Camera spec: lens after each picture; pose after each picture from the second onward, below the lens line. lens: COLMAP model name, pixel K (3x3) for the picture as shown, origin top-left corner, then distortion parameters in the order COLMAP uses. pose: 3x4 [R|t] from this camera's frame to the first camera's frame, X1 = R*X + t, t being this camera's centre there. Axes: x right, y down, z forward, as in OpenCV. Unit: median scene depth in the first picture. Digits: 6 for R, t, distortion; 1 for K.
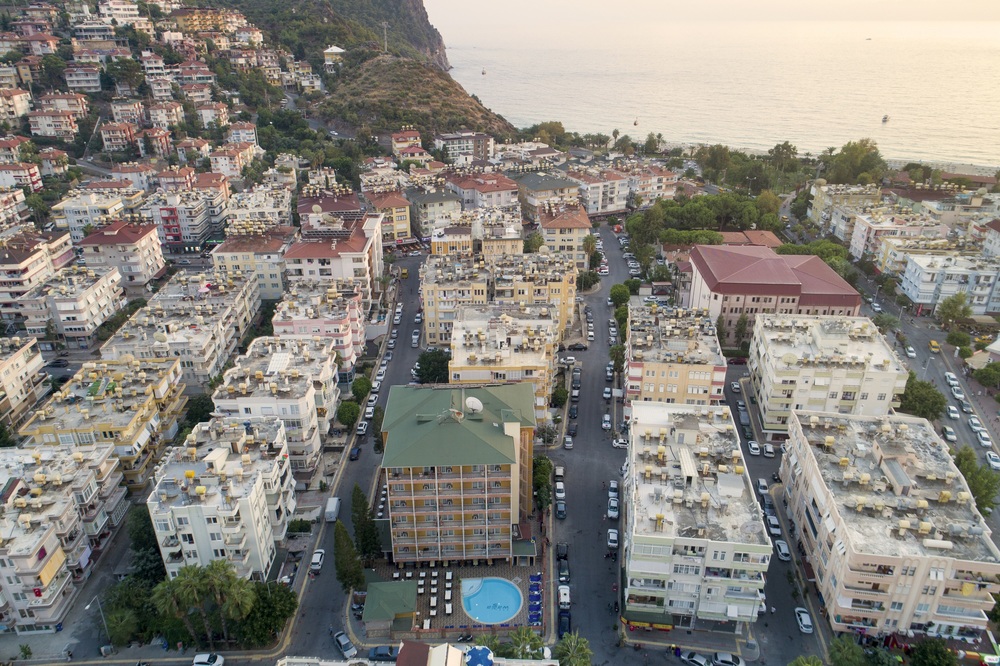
lens RADIAL K [[673.3, 0, 502.7], [0, 673.3, 334.9], [0, 0, 1]] dist [0.003039, -0.000198]
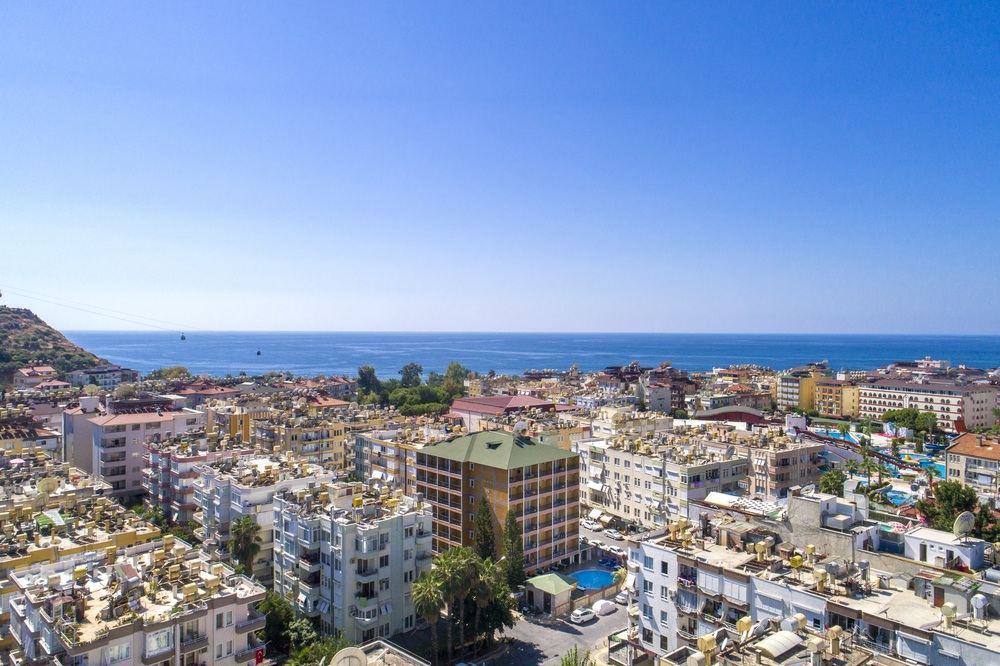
lens RADIAL K [[673.3, 0, 502.7], [0, 673.3, 334.9], [0, 0, 1]] dist [0.003039, -0.000198]
pose [[0.752151, -0.003173, 0.658983, -0.837733], [0.278274, 0.907988, -0.313245, 0.311042], [-0.597355, 0.418985, 0.683827, 0.123799]]
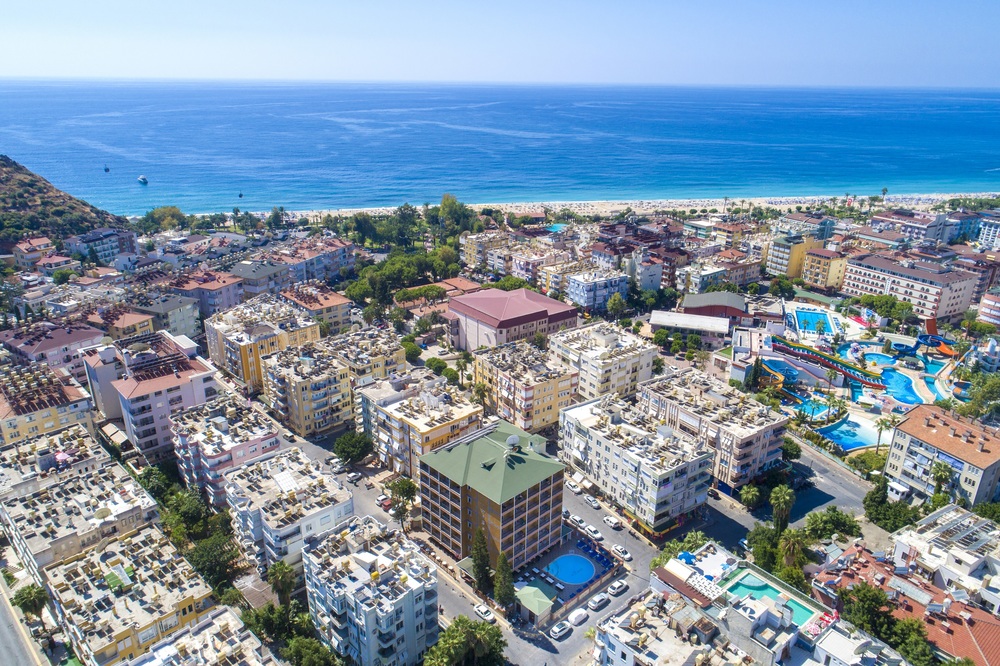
lens RADIAL K [[673.3, 0, 502.7], [0, 673.3, 334.9], [0, 0, 1]] dist [0.003039, -0.000198]
pose [[0.748786, -0.228985, 0.622001, -0.820950], [0.272296, 0.961854, 0.026300, -0.136981], [-0.604296, 0.149675, 0.782575, -0.064713]]
